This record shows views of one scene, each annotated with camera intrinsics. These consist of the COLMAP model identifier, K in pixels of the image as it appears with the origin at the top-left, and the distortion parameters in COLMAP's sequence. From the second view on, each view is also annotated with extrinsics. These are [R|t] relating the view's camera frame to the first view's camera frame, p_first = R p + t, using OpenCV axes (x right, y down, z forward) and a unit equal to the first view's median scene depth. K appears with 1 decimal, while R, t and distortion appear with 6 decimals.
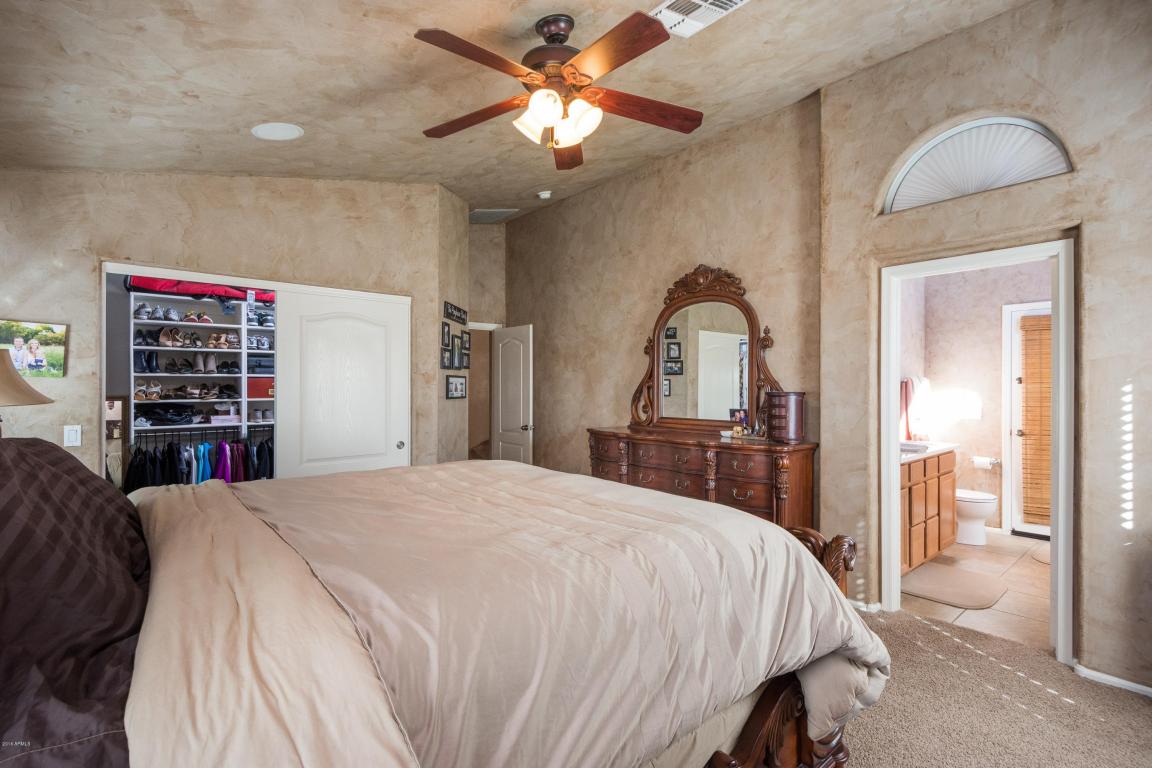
lens RADIAL K [[551.1, 0, 577.2], [0, 551.1, 385.7], [0, 0, 1]] dist [-0.000862, -0.001153]
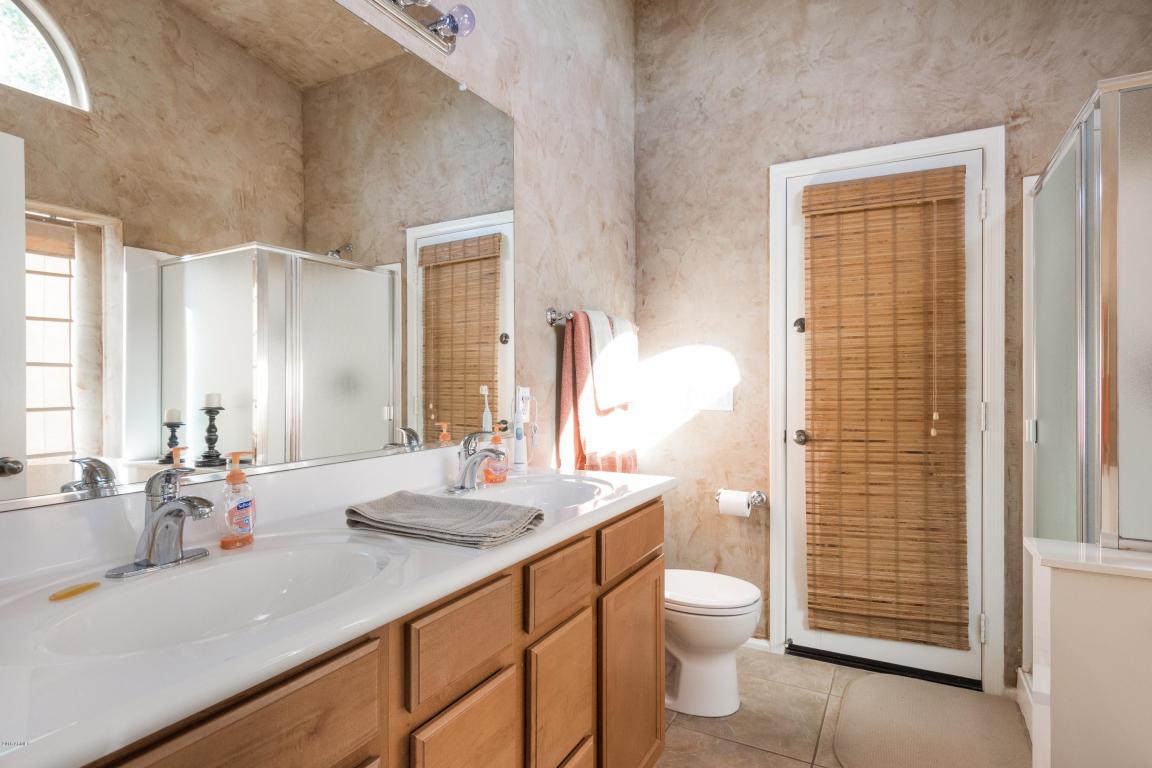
lens RADIAL K [[594.8, 0, 575.0], [0, 594.8, 382.7], [0, 0, 1]] dist [0.006878, 0.000343]
pose [[0.943939, -0.002526, 0.330110, 0.446658], [0.002056, 0.999996, 0.001775, 0.037850], [-0.330113, -0.000997, 0.943941, 0.574277]]
